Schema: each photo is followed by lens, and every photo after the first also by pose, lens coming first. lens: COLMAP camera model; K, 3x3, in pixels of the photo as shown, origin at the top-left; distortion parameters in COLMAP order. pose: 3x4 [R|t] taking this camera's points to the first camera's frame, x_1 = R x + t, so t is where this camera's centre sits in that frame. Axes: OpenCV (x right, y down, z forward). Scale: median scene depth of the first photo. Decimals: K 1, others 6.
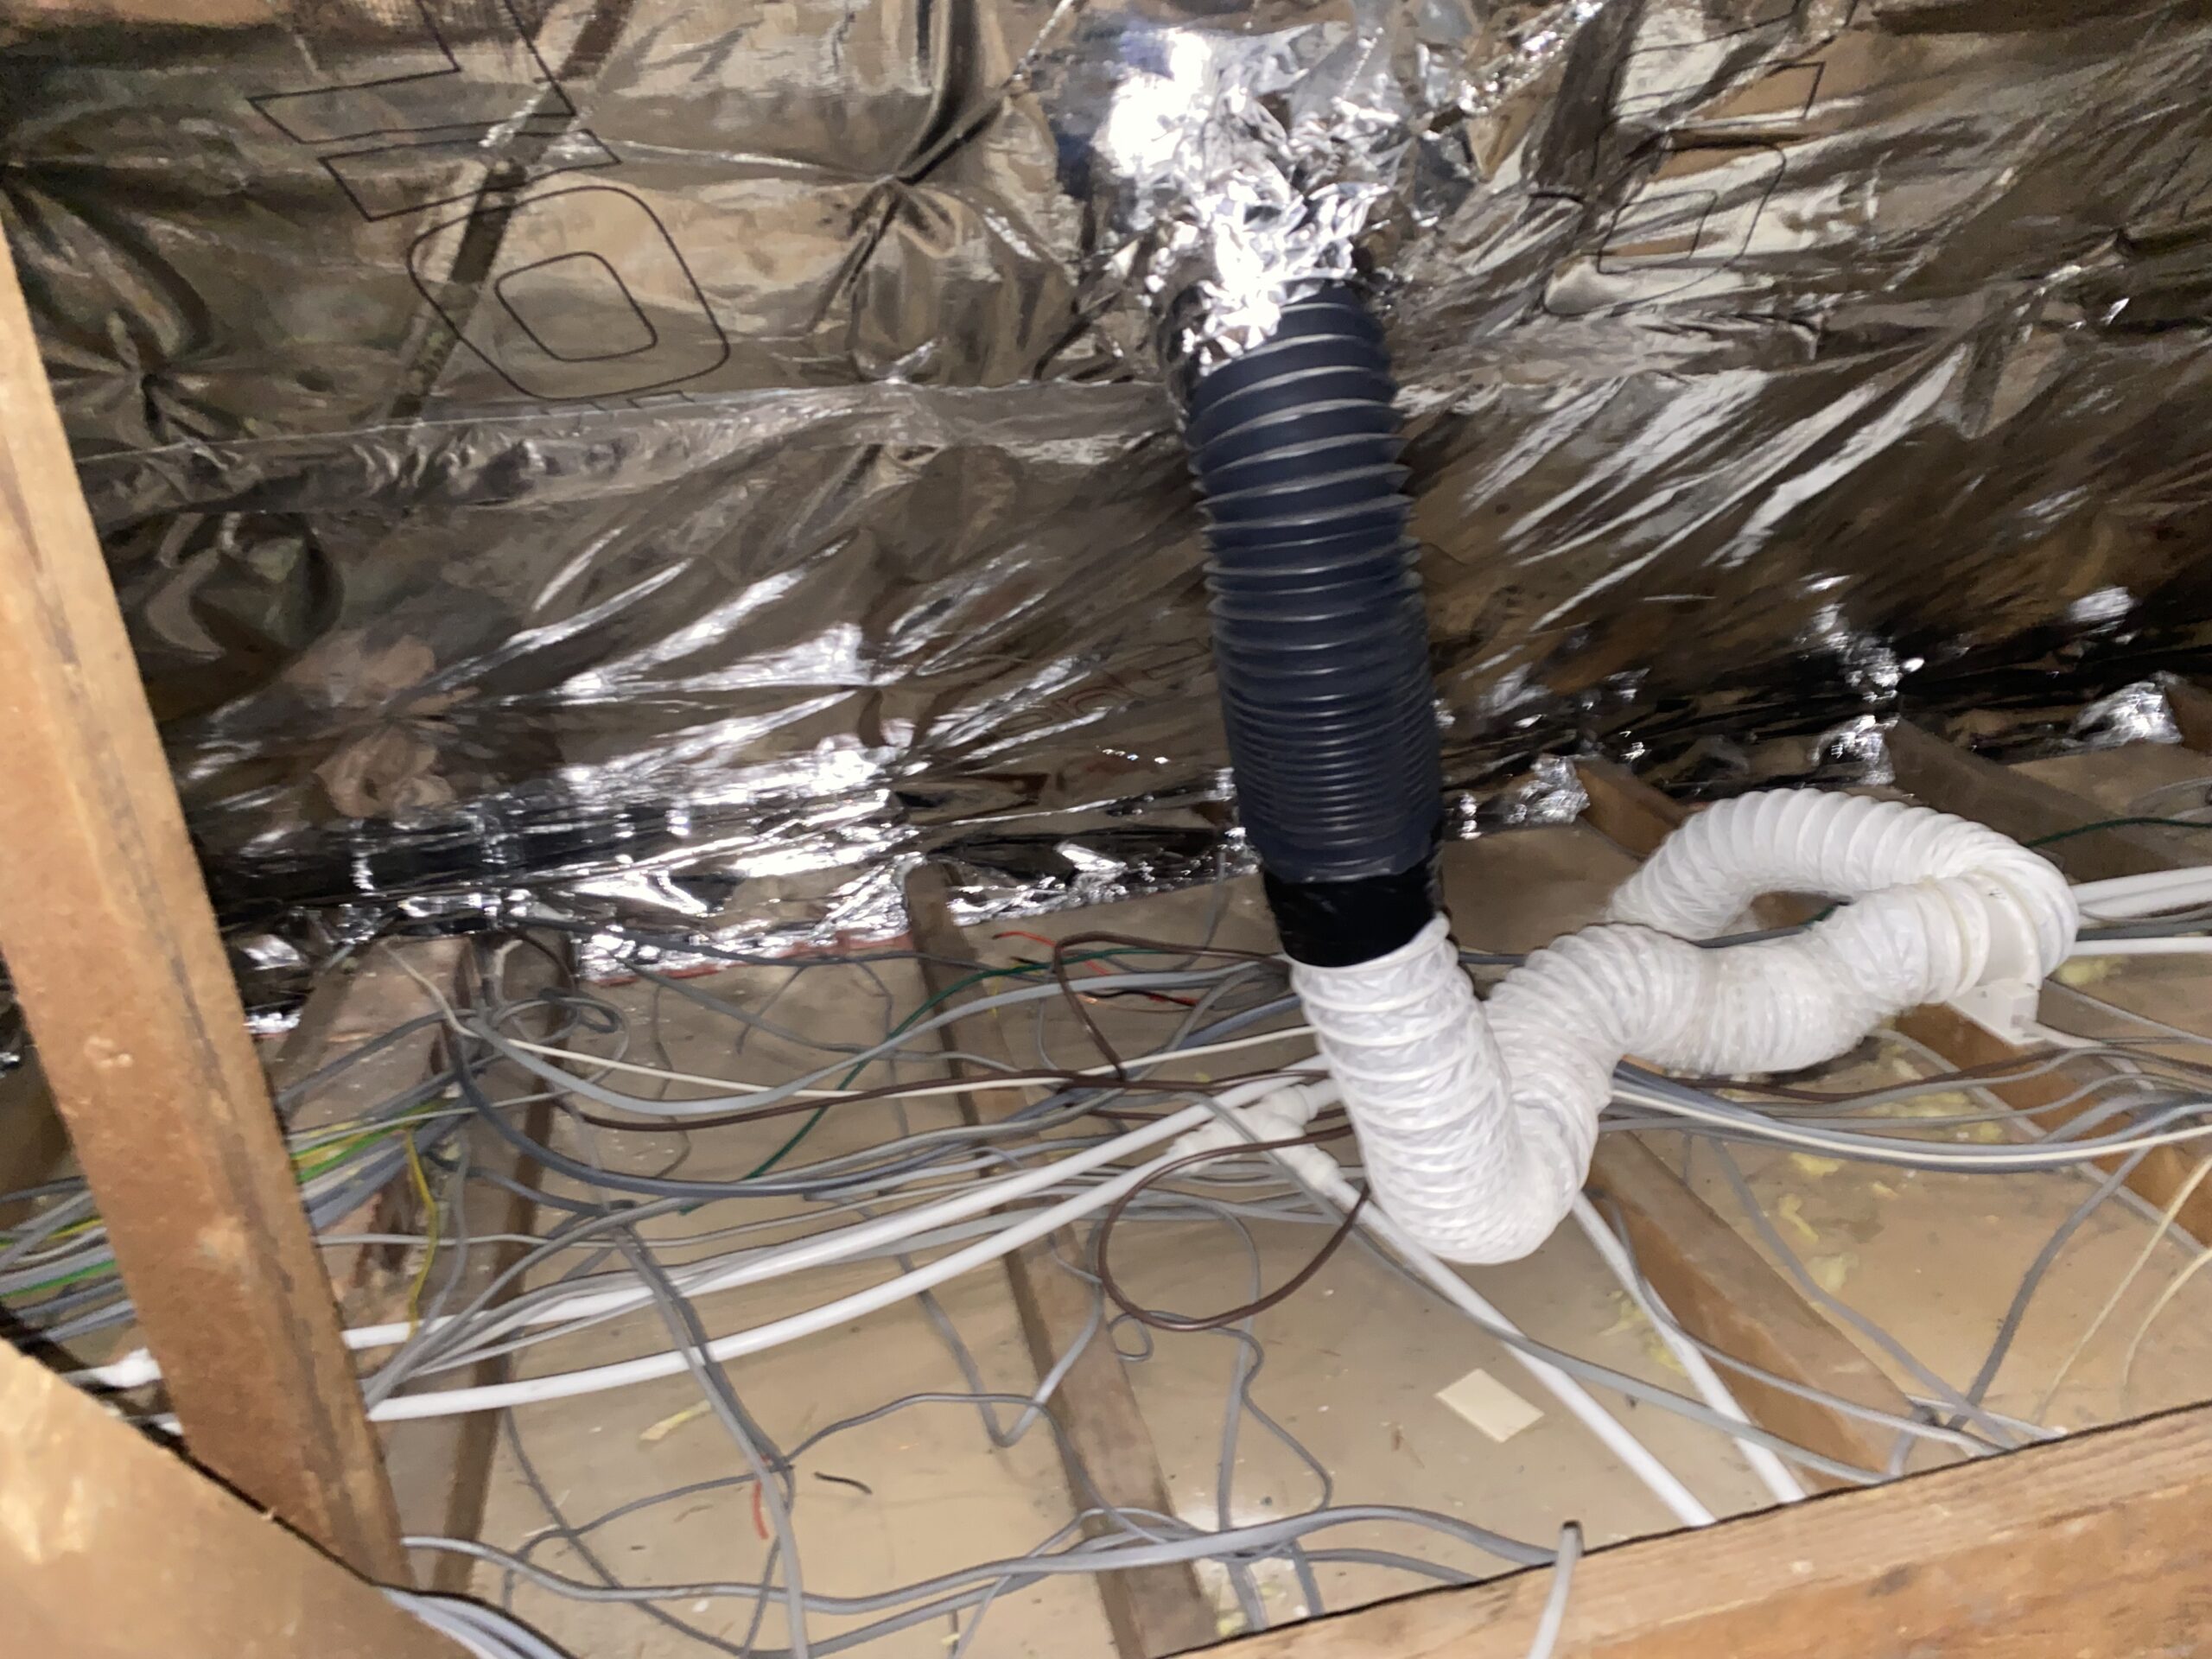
lens RADIAL K [[1706.7, 0, 1112.3], [0, 1706.7, 838.5], [0, 0, 1]] dist [0.023248, -0.025123]
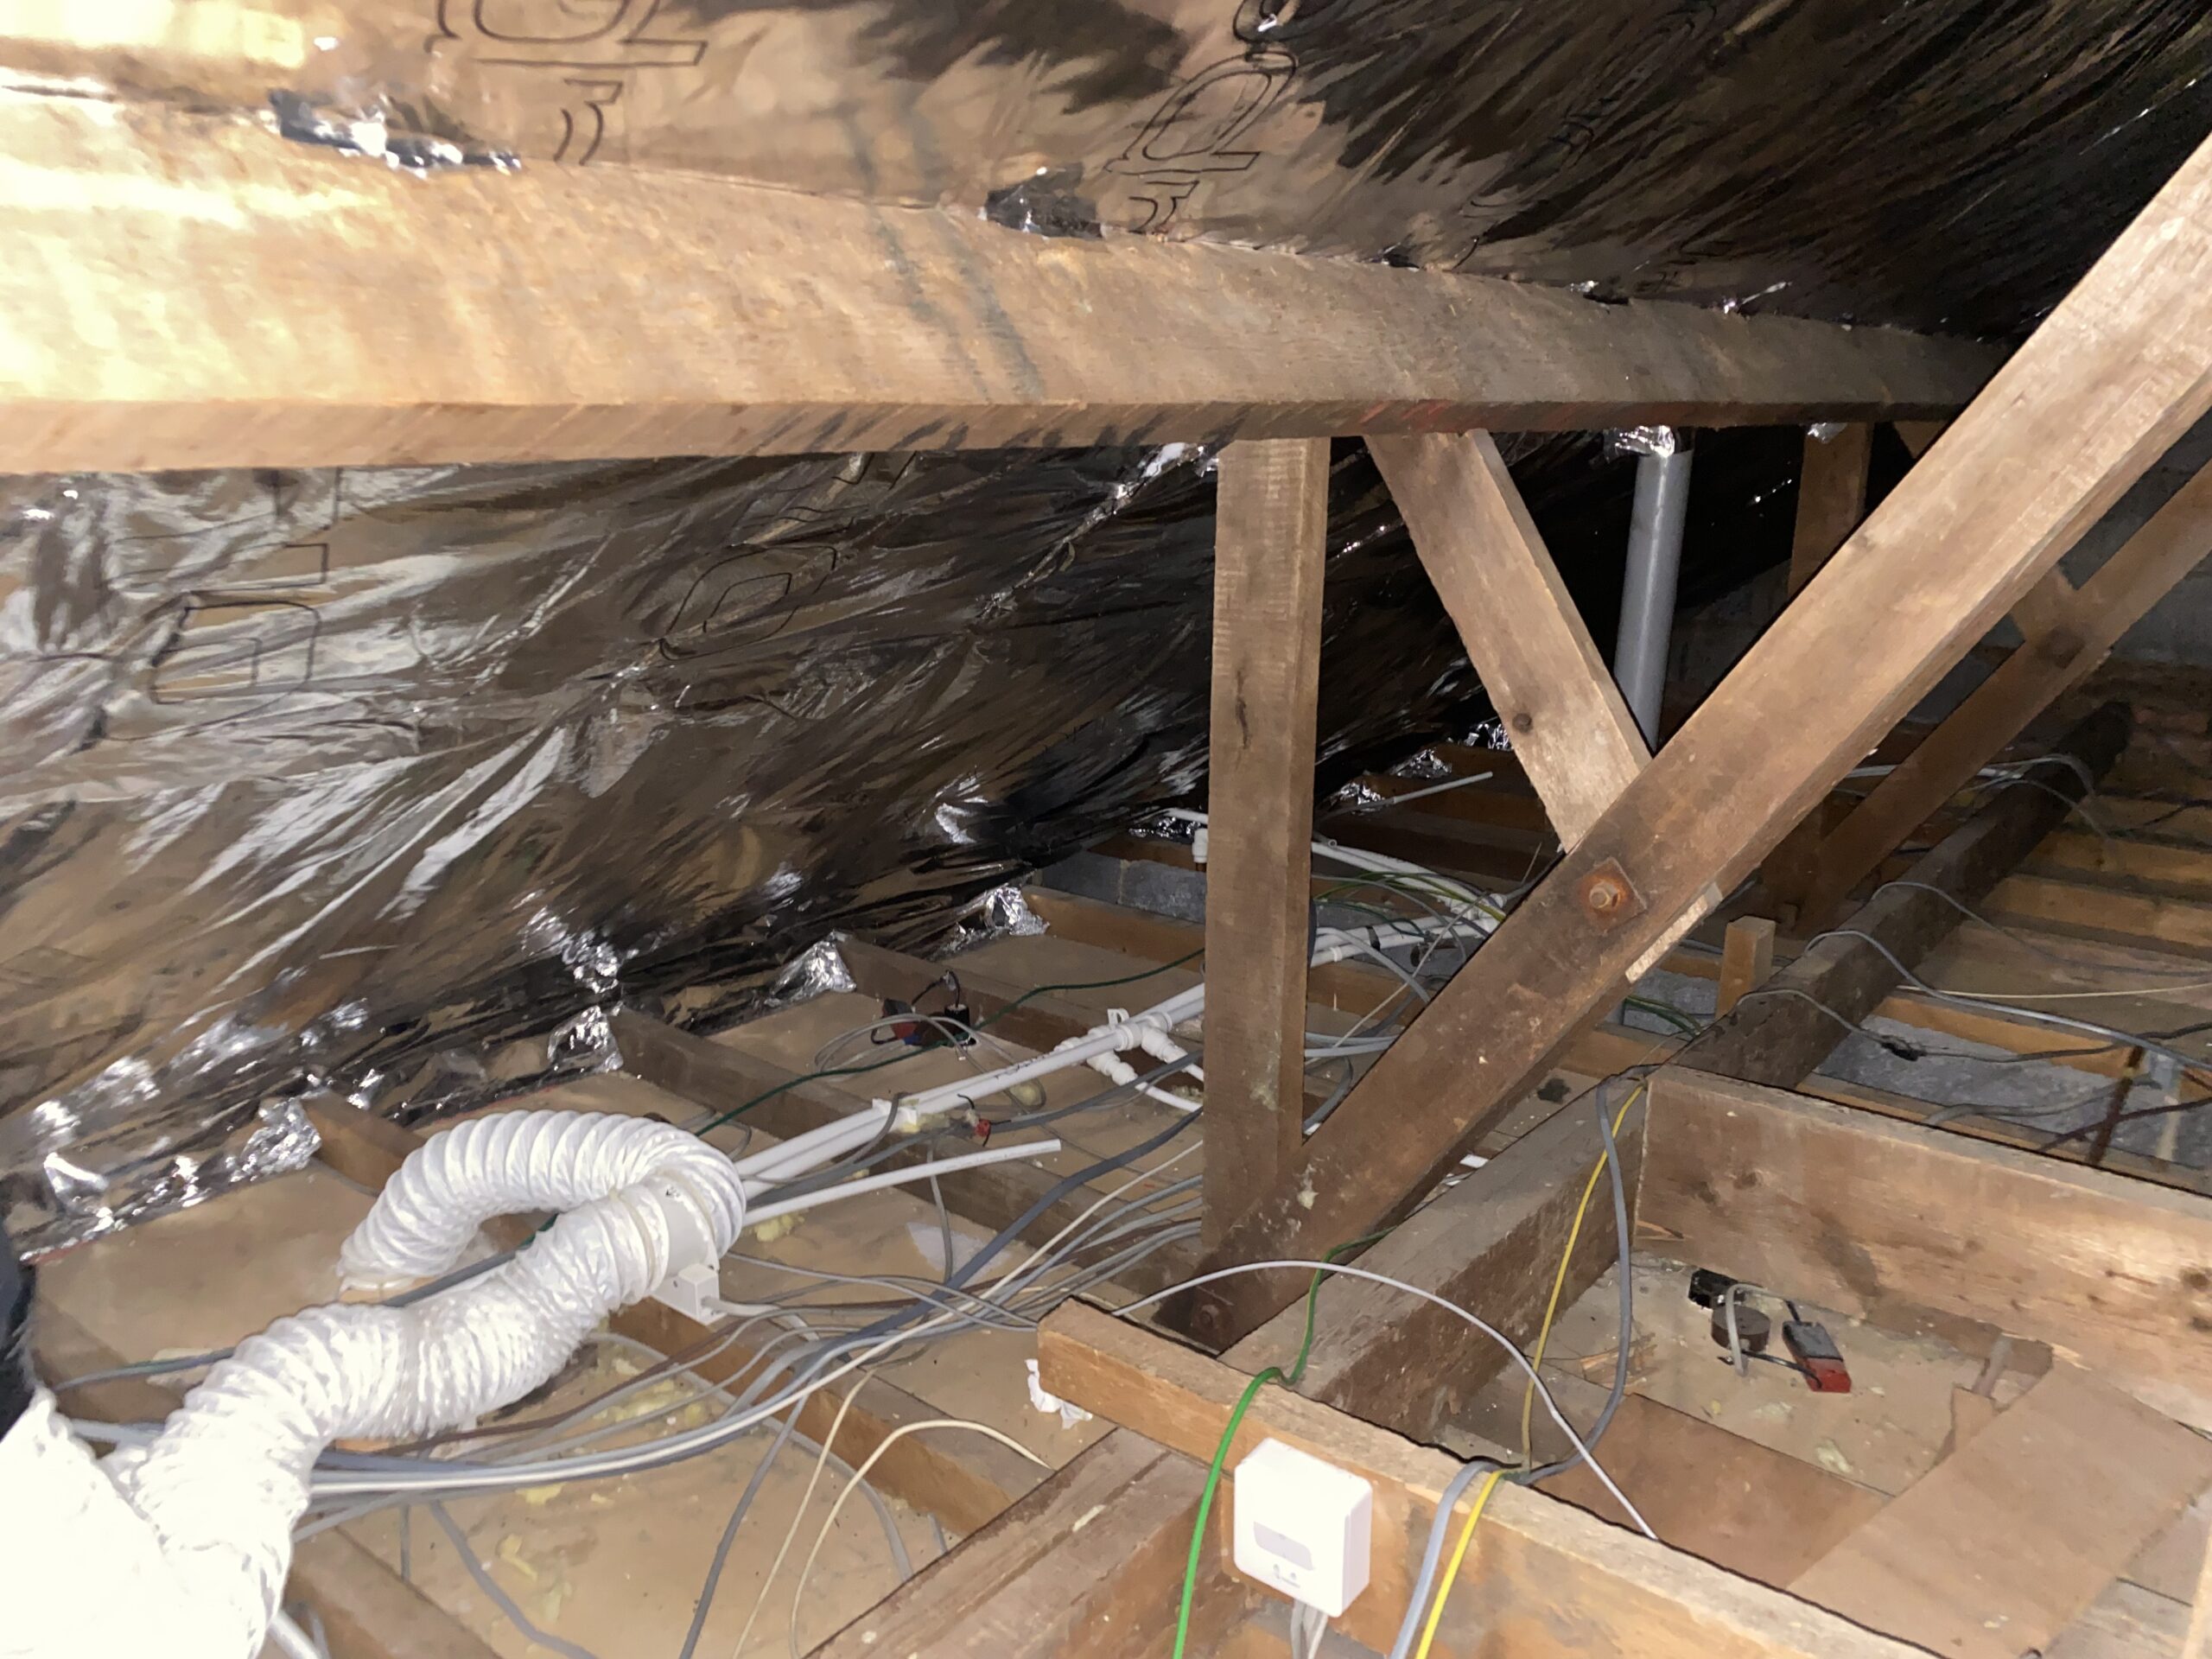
lens RADIAL K [[1706.7, 0, 1107.0], [0, 1706.7, 836.2], [0, 0, 1]] dist [0.023248, -0.025123]
pose [[0.787530, -0.082127, 0.610780, 0.068296], [0.165828, 0.982767, -0.081670, -0.052823], [-0.593547, 0.165602, 0.787577, -0.081501]]
